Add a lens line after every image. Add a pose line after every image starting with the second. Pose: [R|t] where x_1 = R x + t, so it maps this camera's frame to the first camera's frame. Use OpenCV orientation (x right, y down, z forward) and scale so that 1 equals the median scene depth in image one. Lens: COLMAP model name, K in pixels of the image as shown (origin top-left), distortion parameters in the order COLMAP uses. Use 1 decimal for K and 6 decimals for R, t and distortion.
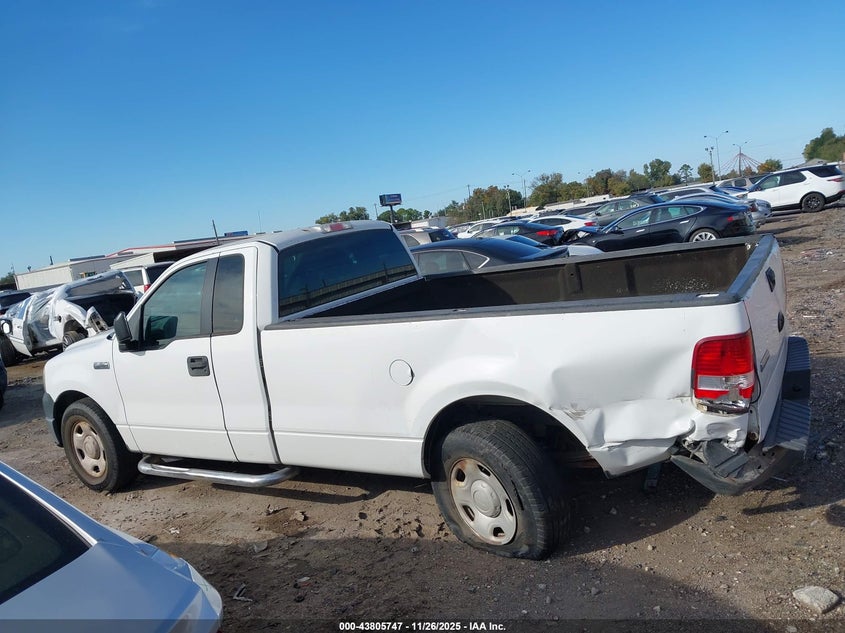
lens RADIAL K [[644.5, 0, 421.7], [0, 644.5, 327.5], [0, 0, 1]] dist [-0.002570, -0.011525]
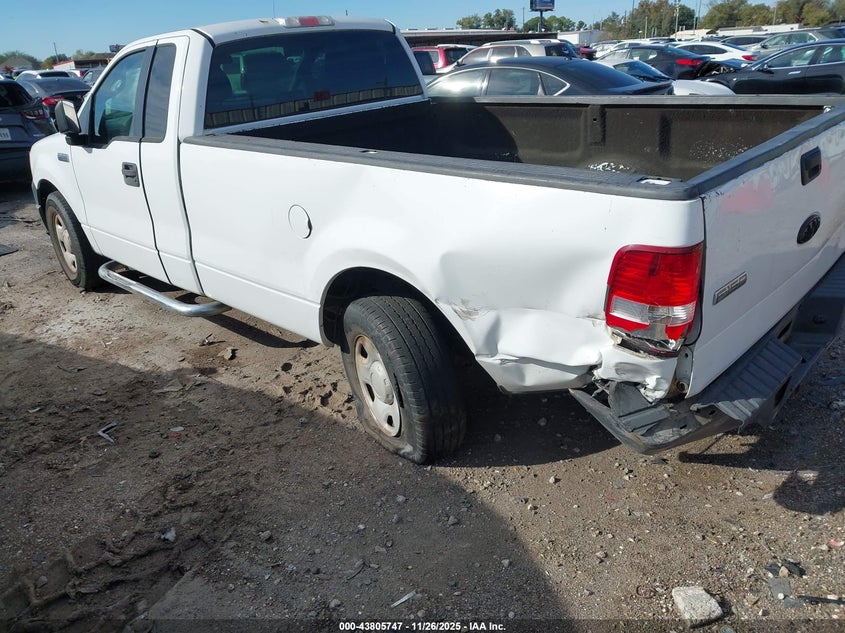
lens RADIAL K [[644.5, 0, 421.7], [0, 644.5, 327.5], [0, 0, 1]] dist [-0.002570, -0.011525]
pose [[0.975057, 0.172277, -0.139945, 0.248196], [-0.127657, 0.951073, 0.281360, -0.048446], [0.181570, -0.256477, 0.949343, 0.213664]]
